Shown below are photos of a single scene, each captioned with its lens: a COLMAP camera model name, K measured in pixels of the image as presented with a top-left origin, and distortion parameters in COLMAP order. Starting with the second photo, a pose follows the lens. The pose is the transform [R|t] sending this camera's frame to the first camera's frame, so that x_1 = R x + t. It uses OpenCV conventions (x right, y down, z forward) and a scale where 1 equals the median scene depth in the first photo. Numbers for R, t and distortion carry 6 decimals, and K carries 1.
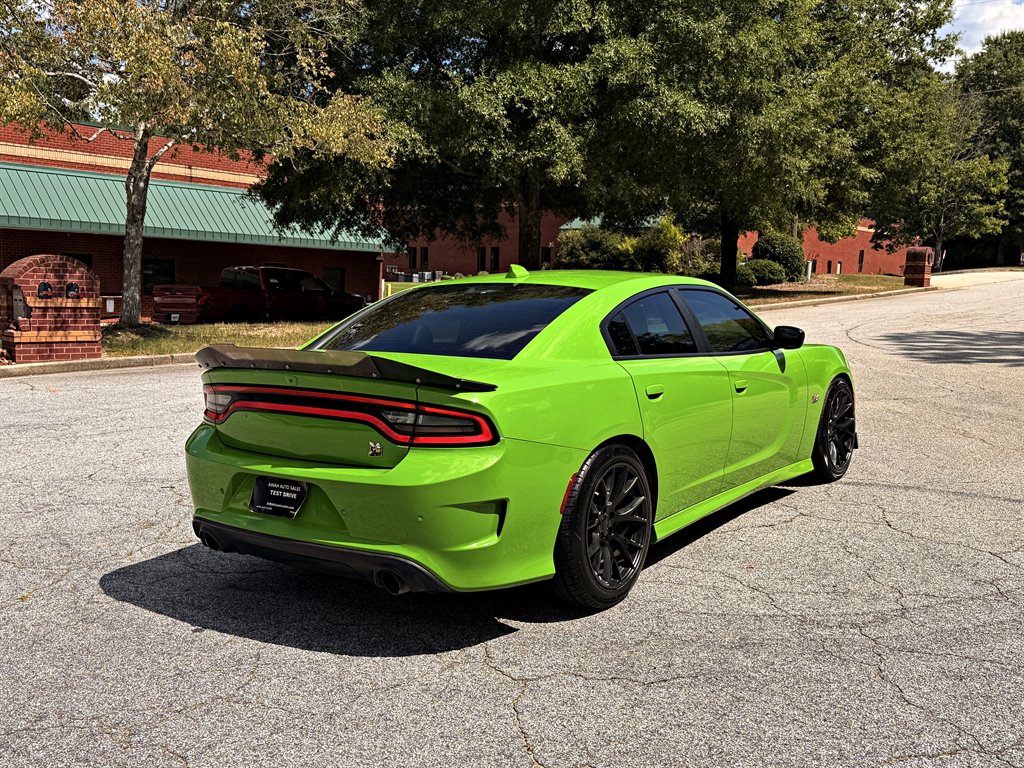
lens RADIAL K [[1034.1, 0, 516.0], [0, 1034.1, 389.5], [0, 0, 1]] dist [0.038751, 0.000000]
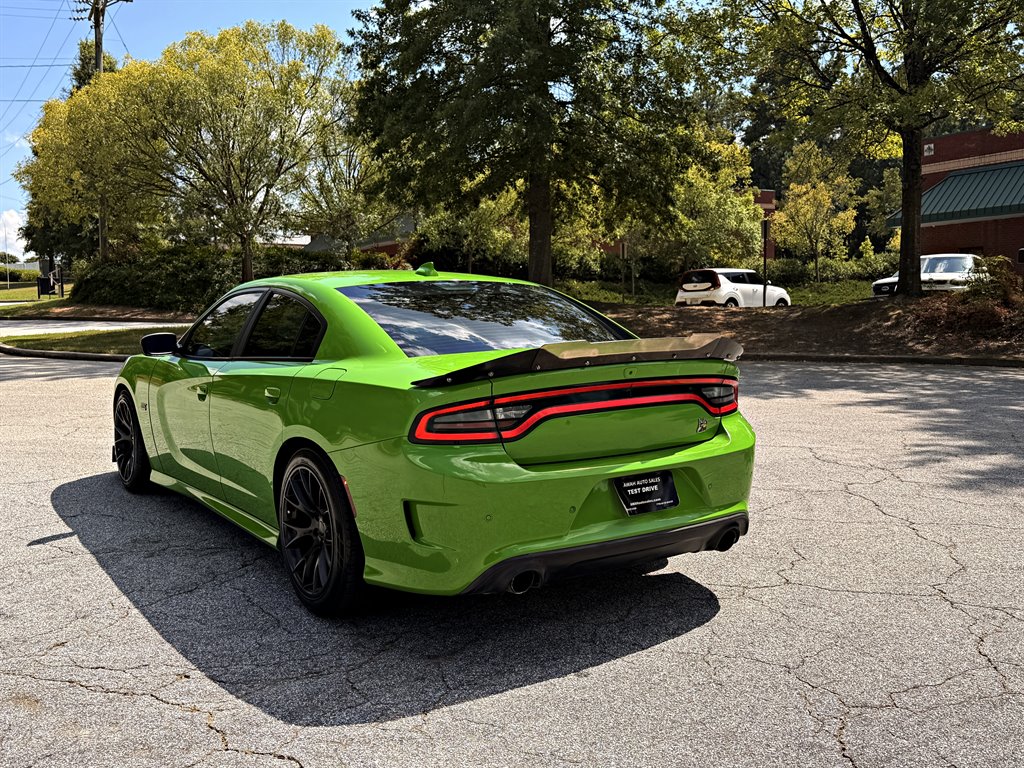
lens RADIAL K [[1034.1, 0, 518.7], [0, 1034.1, 381.8], [0, 0, 1]] dist [0.038751, 0.000000]
pose [[0.332326, -0.077990, 0.939934, -0.144692], [0.114907, 0.992500, 0.041724, -0.006431], [-0.936139, 0.094139, 0.338795, 0.096777]]
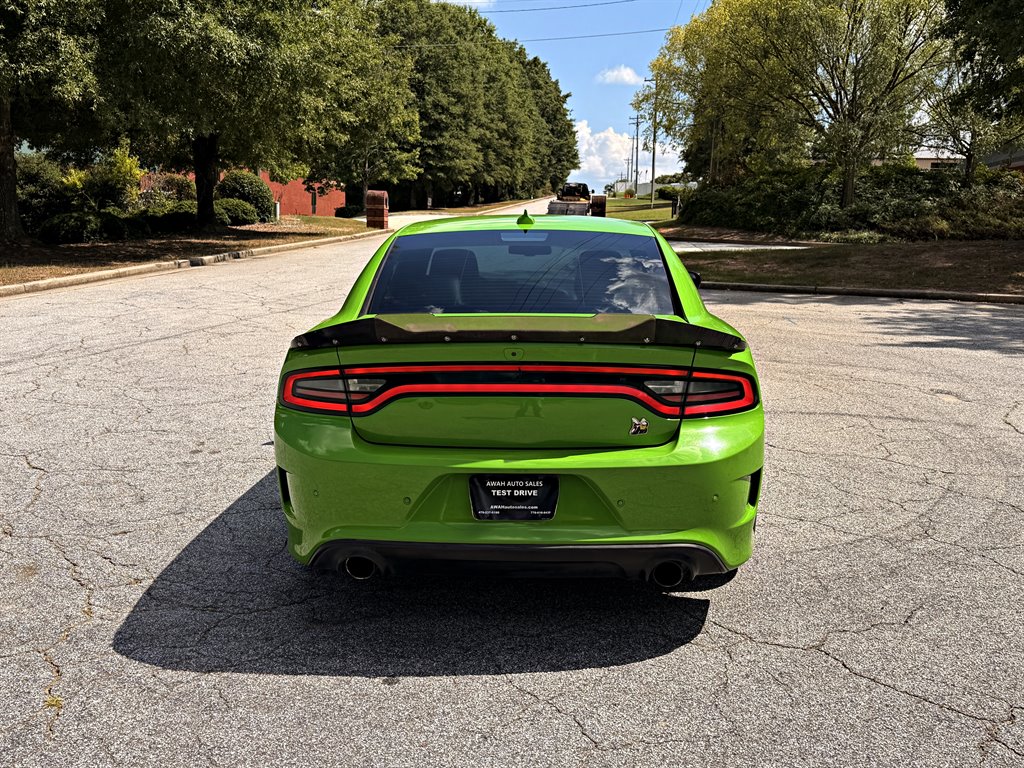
lens RADIAL K [[1034.1, 0, 515.4], [0, 1034.1, 381.3], [0, 0, 1]] dist [0.038751, 0.000000]
pose [[0.835705, -0.076971, 0.543758, -0.082434], [0.049956, 0.996679, 0.064305, -0.004789], [-0.546902, -0.026576, 0.836775, 0.040330]]
